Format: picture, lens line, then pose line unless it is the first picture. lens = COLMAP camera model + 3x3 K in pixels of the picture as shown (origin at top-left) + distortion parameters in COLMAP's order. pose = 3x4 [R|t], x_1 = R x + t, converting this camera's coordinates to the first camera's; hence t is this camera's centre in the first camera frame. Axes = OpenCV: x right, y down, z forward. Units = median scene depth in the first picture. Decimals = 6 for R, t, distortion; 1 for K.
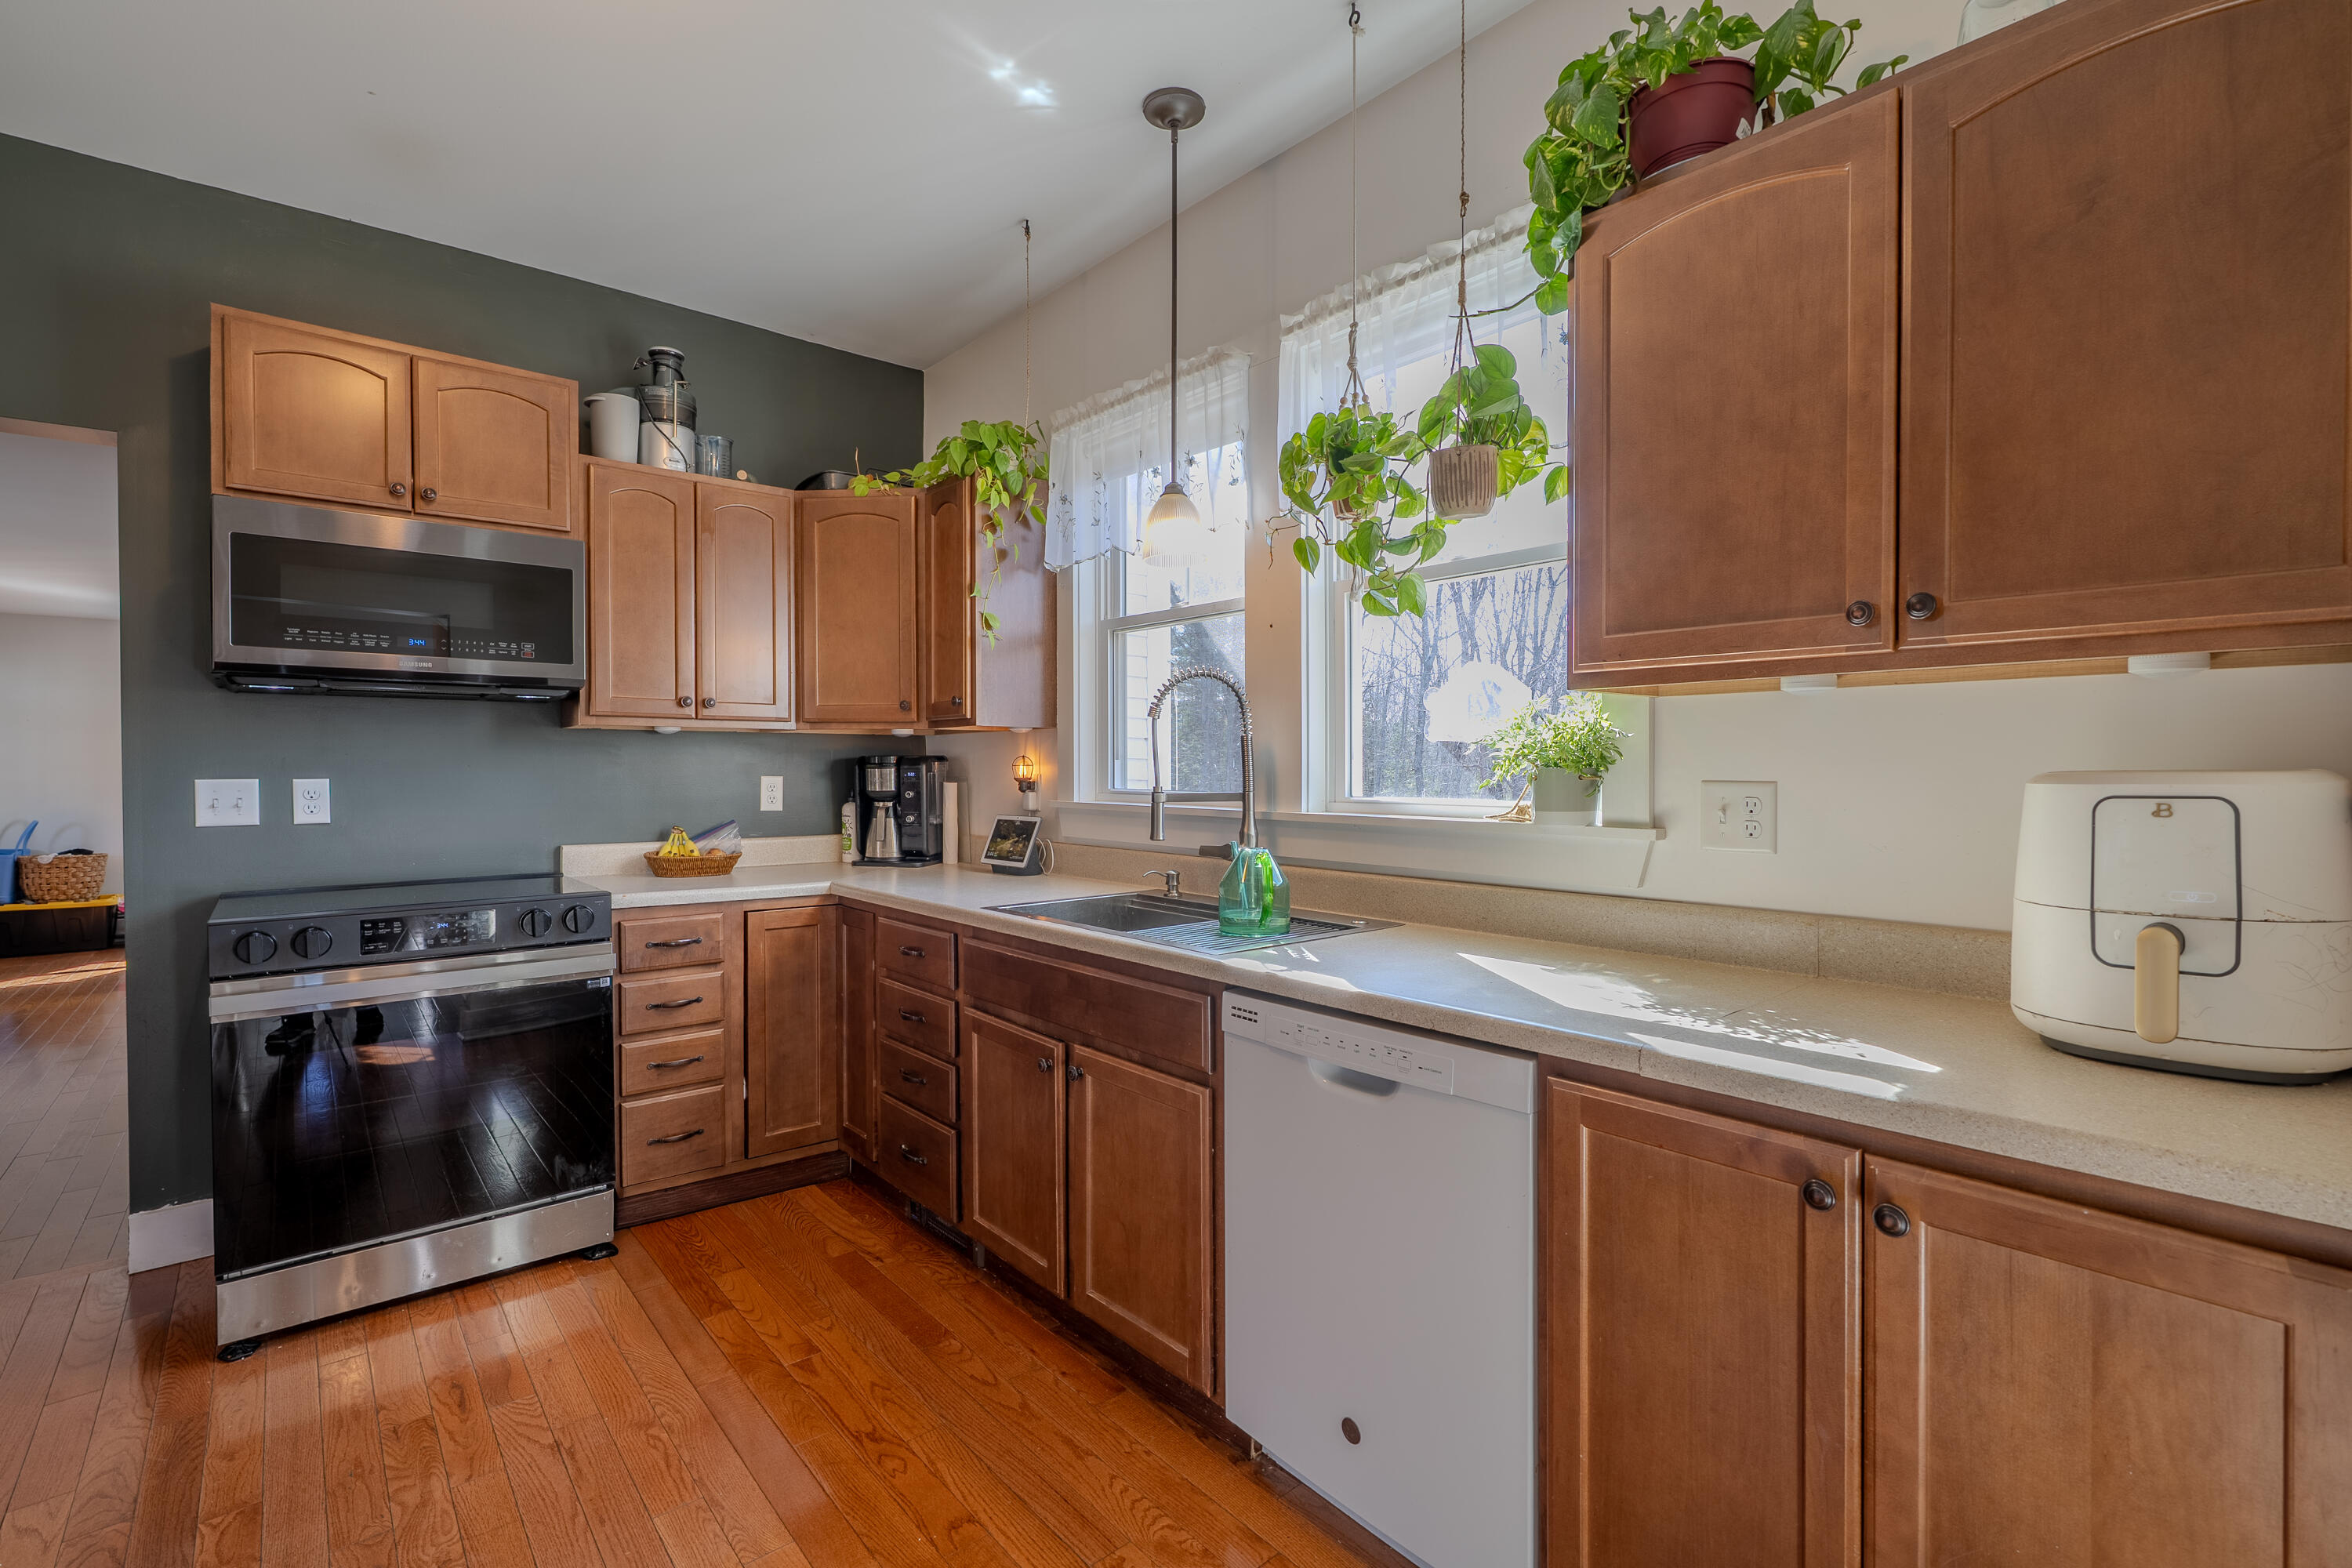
lens RADIAL K [[1056.1, 0, 1171.5], [0, 1056.1, 774.9], [0, 0, 1]] dist [-0.002571, 0.001887]
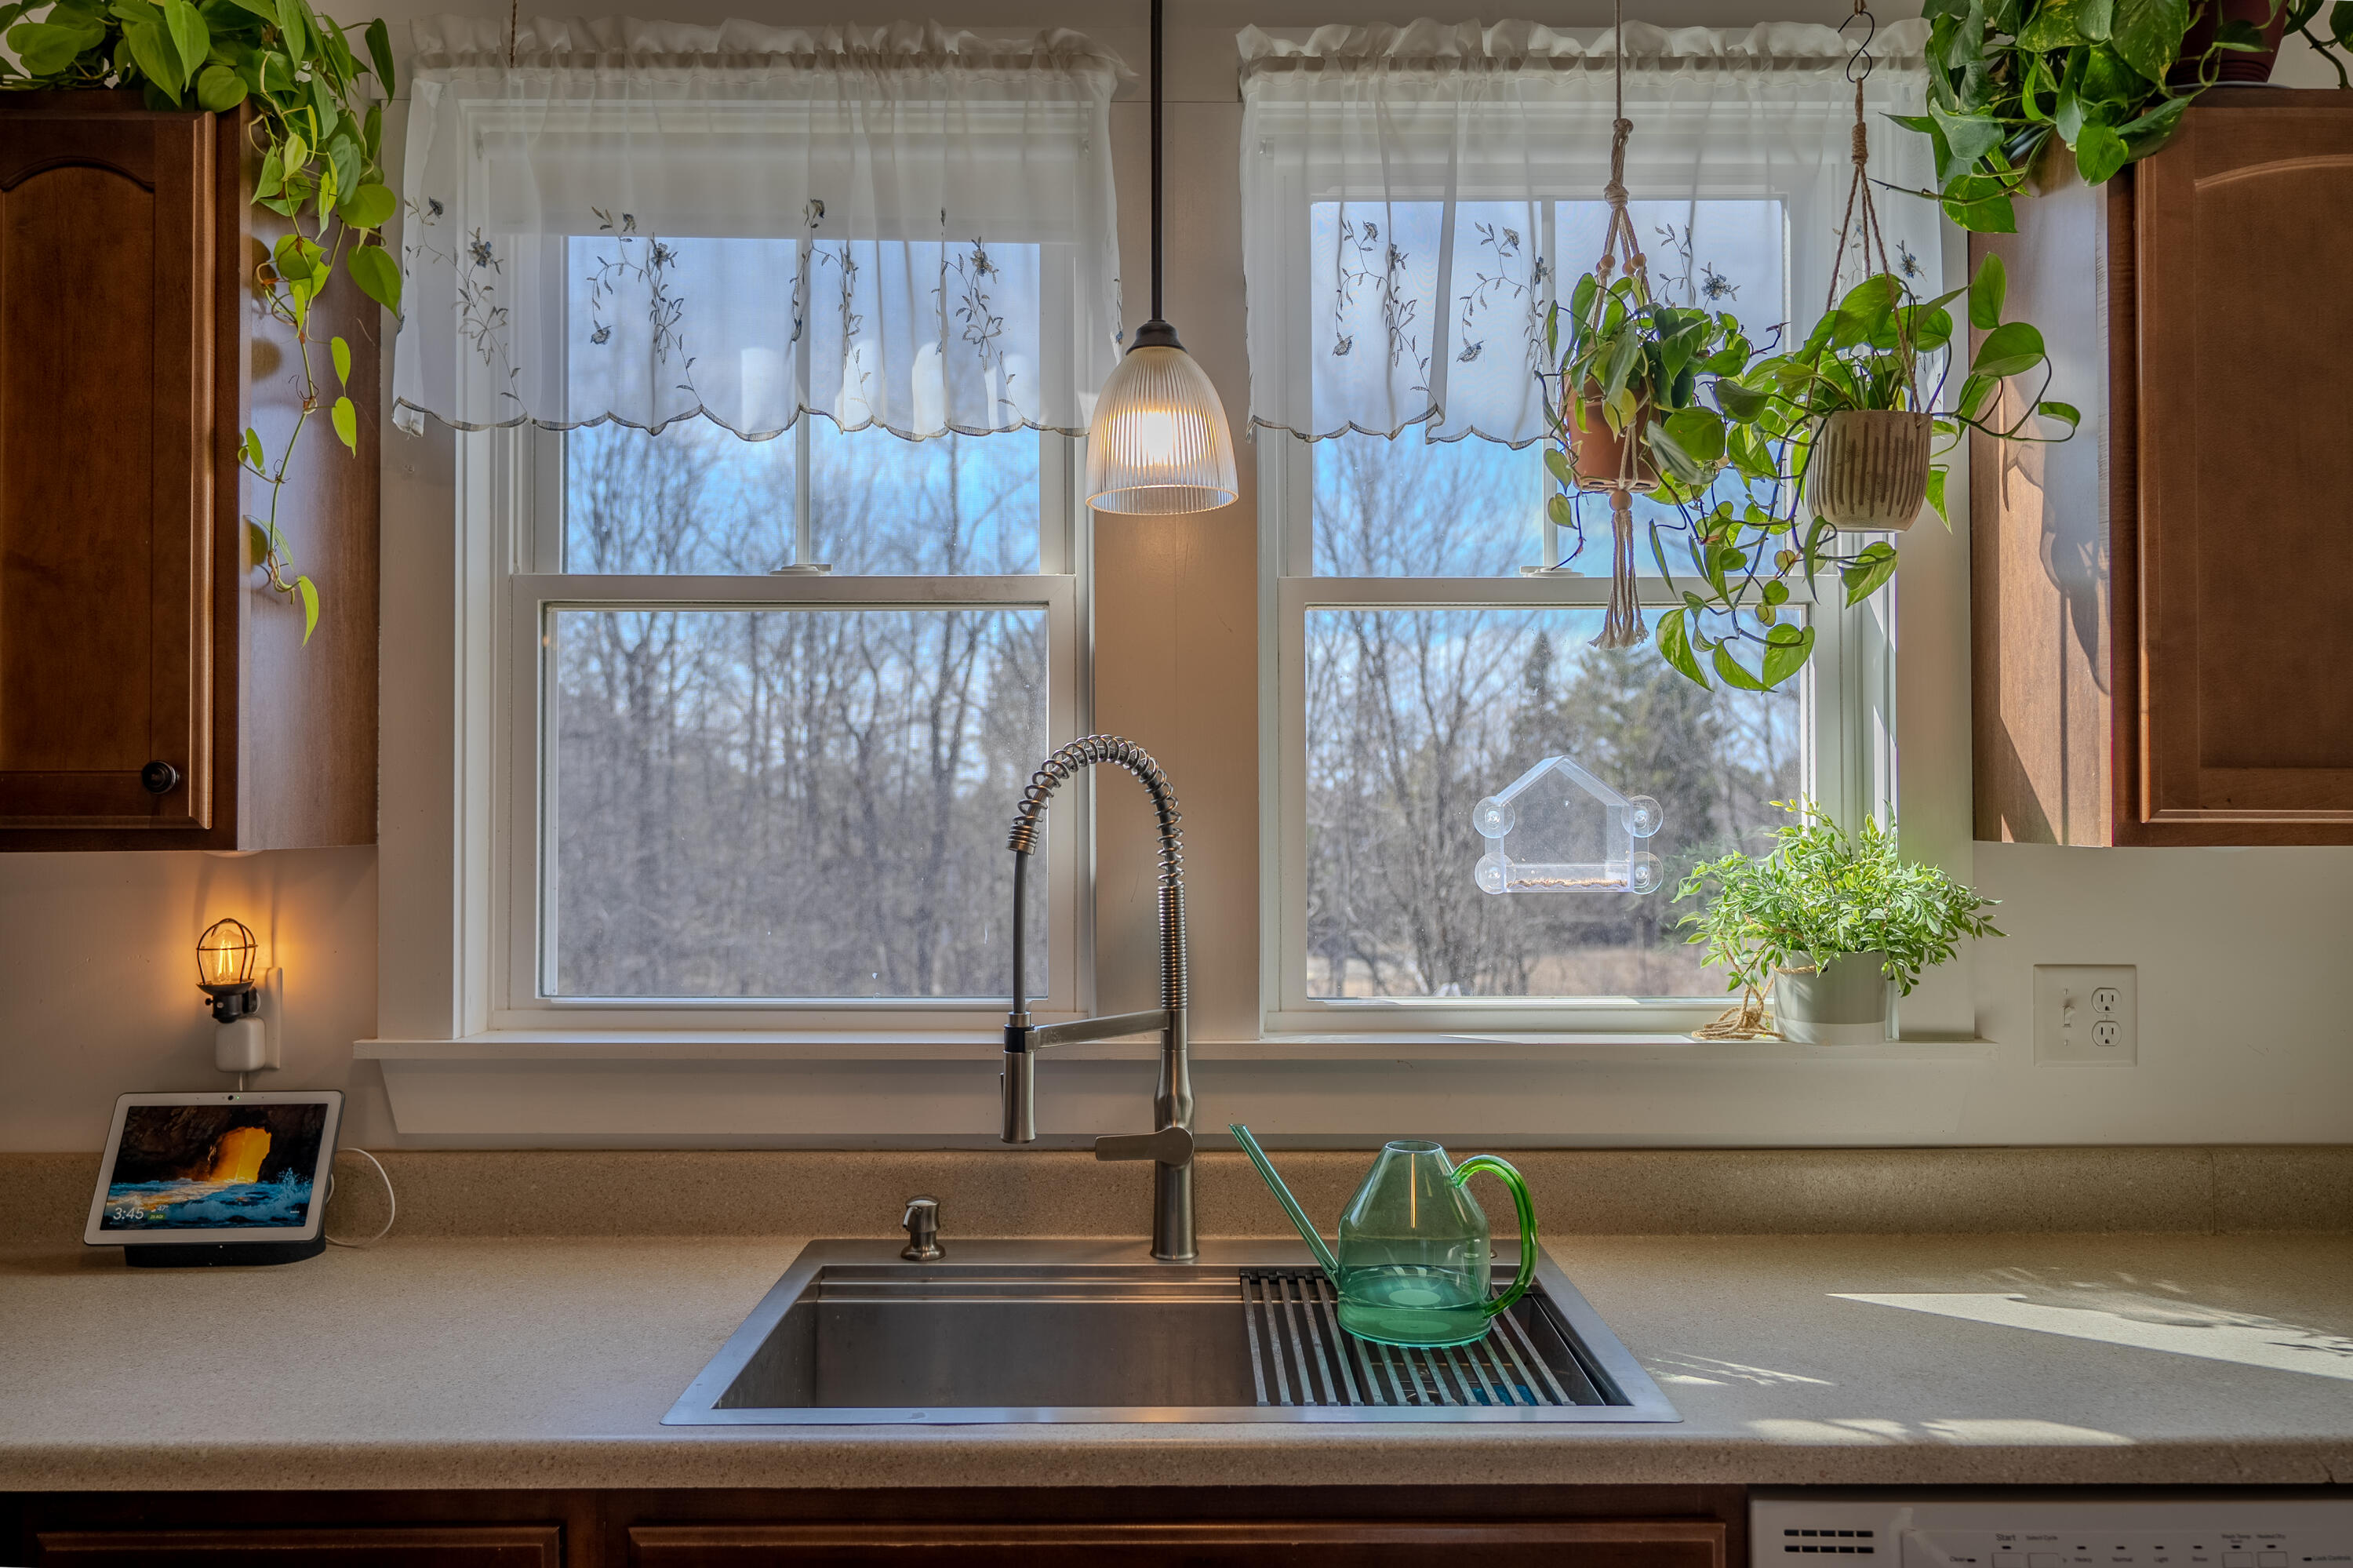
lens RADIAL K [[1625.8, 0, 1178.0], [0, 1625.8, 781.4], [0, 0, 1]] dist [-0.001151, -0.000019]
pose [[0.646964, 0.013837, 0.762395, -0.538341], [0.007575, 0.999669, -0.024571, -0.074706], [-0.762483, 0.021672, 0.646645, 0.603791]]
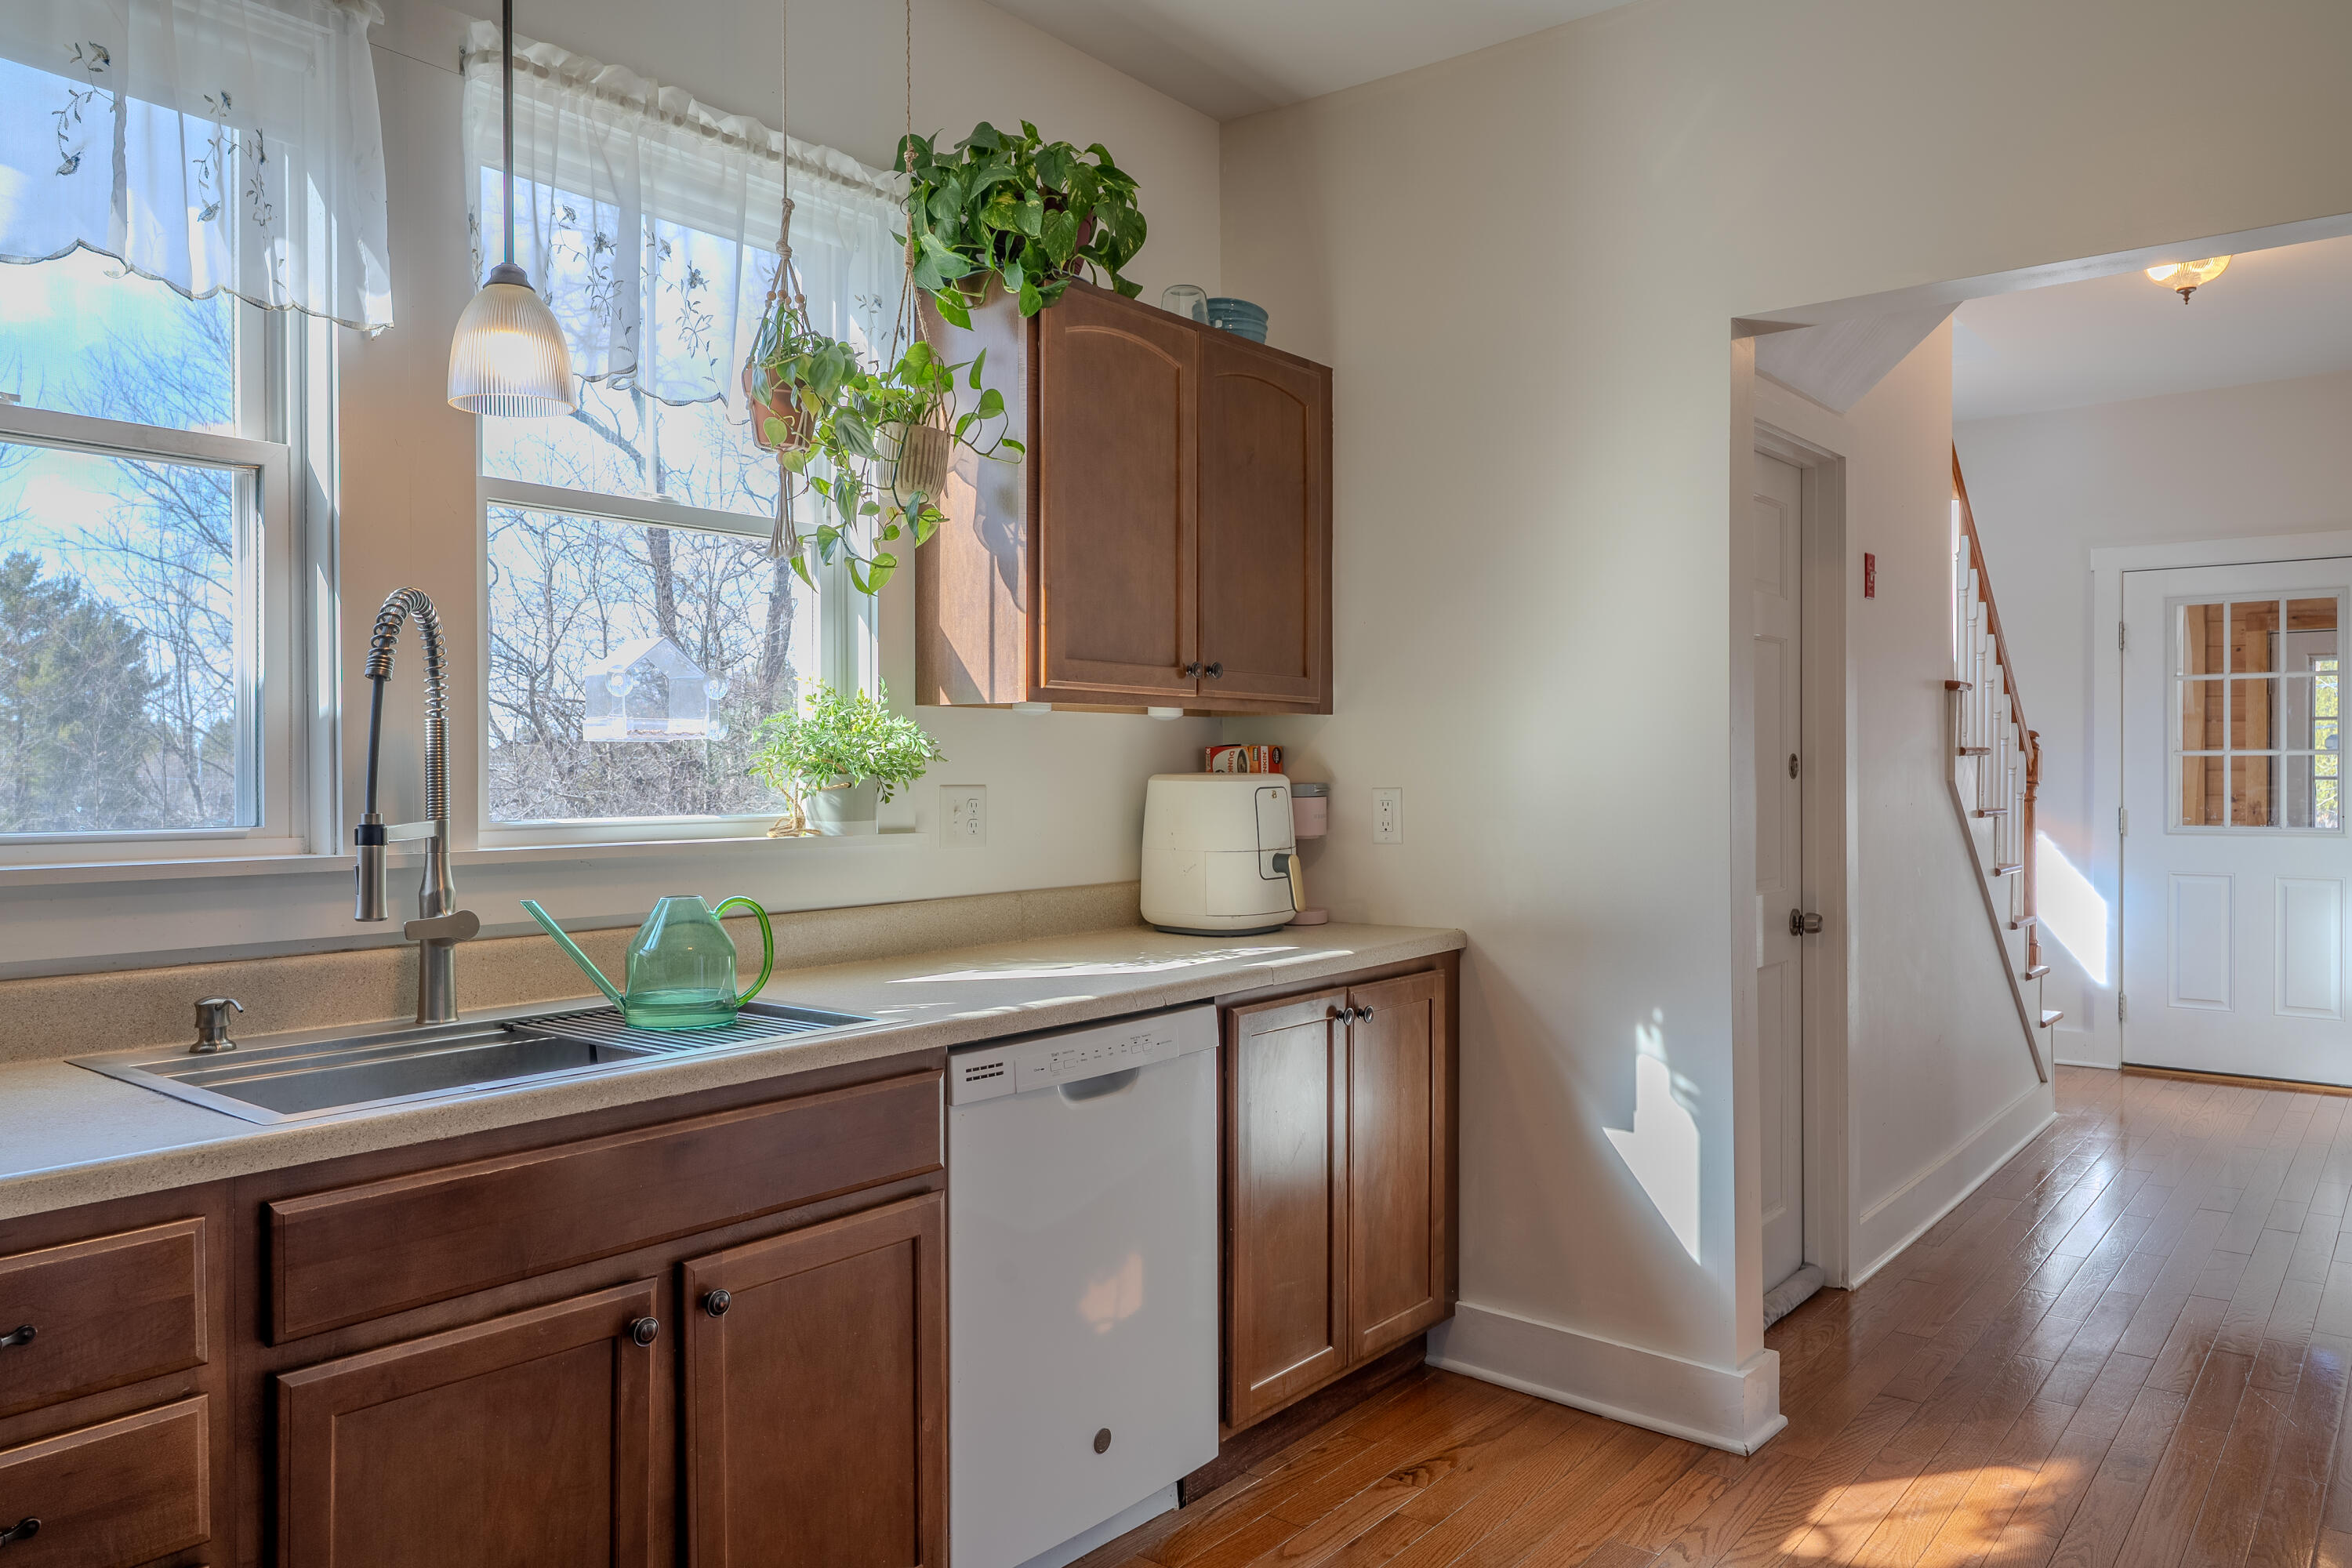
lens RADIAL K [[1625.1, 0, 1175.4], [0, 1625.1, 779.2], [0, 0, 1]] dist [-0.001151, -0.000019]
pose [[-0.189177, -0.003743, 0.981936, -0.972304], [0.010985, 0.999922, 0.005928, -0.006453], [-0.981882, 0.011908, -0.189121, 0.880061]]
